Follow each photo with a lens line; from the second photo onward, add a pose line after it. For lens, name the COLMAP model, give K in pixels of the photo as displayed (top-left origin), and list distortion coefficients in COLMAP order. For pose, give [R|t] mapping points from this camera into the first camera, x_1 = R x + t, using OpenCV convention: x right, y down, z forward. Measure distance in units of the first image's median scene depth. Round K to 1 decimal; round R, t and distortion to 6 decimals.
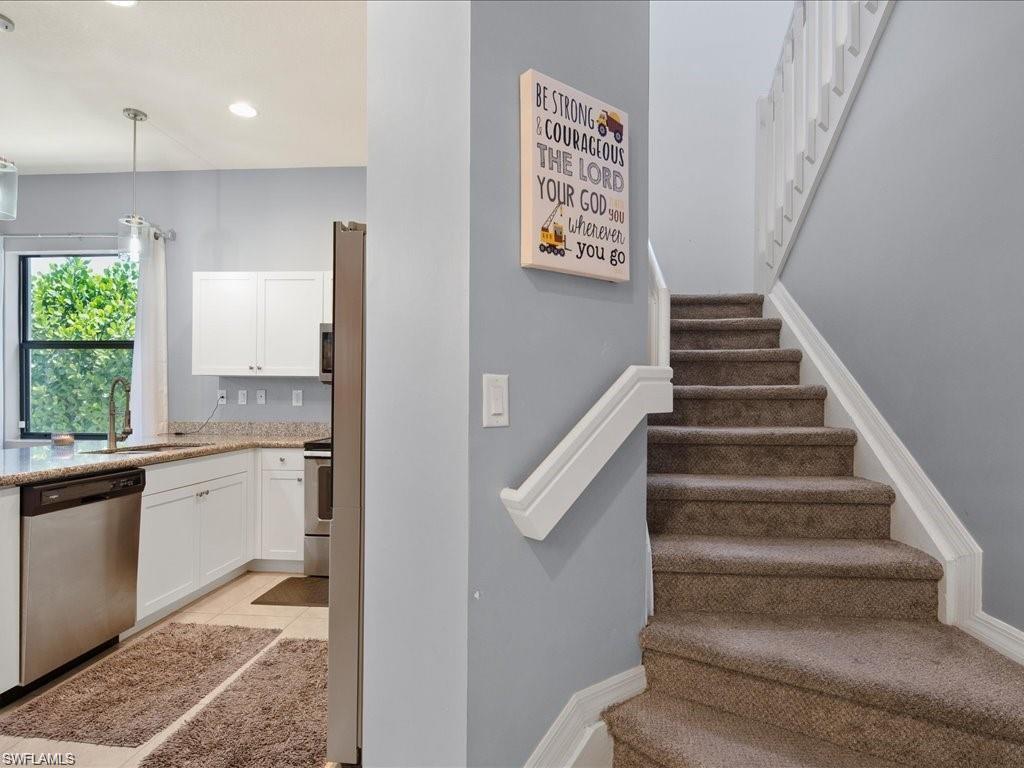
lens RADIAL K [[568.7, 0, 498.5], [0, 568.7, 394.4], [0, 0, 1]] dist [0.001487, 0.003659]
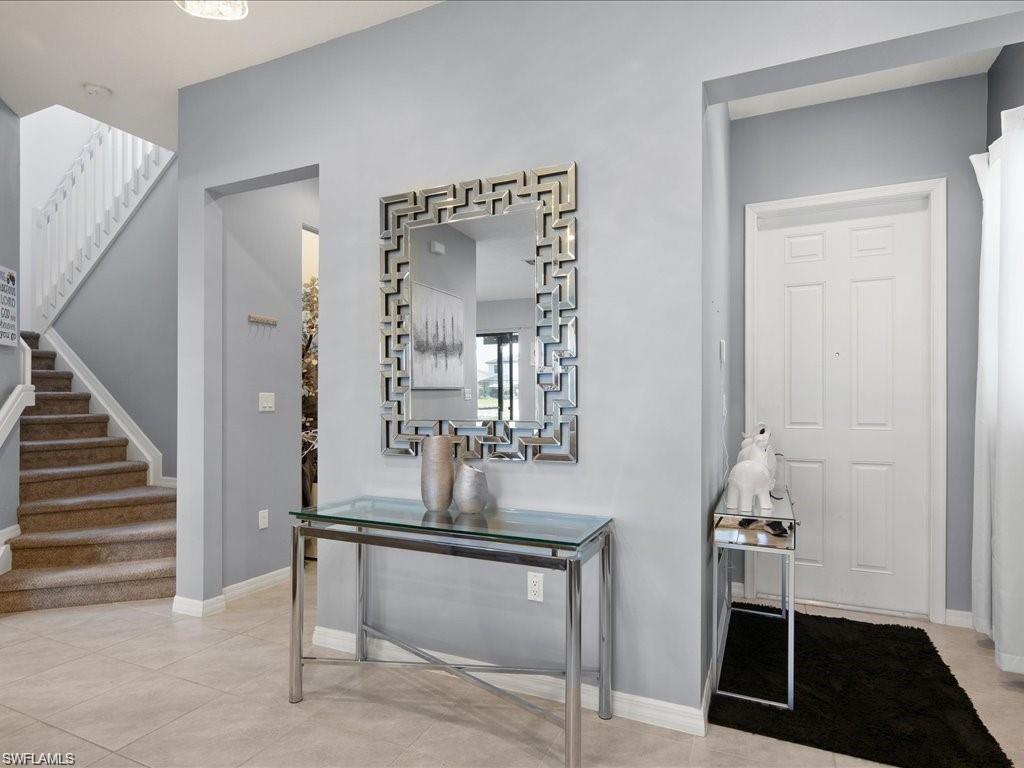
lens RADIAL K [[568.7, 0, 515.5], [0, 568.7, 403.0], [0, 0, 1]] dist [0.001487, 0.003659]
pose [[0.316740, -0.011872, 0.948438, -1.103982], [-0.002799, 0.999906, 0.013451, -0.012803], [-0.948508, -0.006915, 0.316677, -1.351321]]
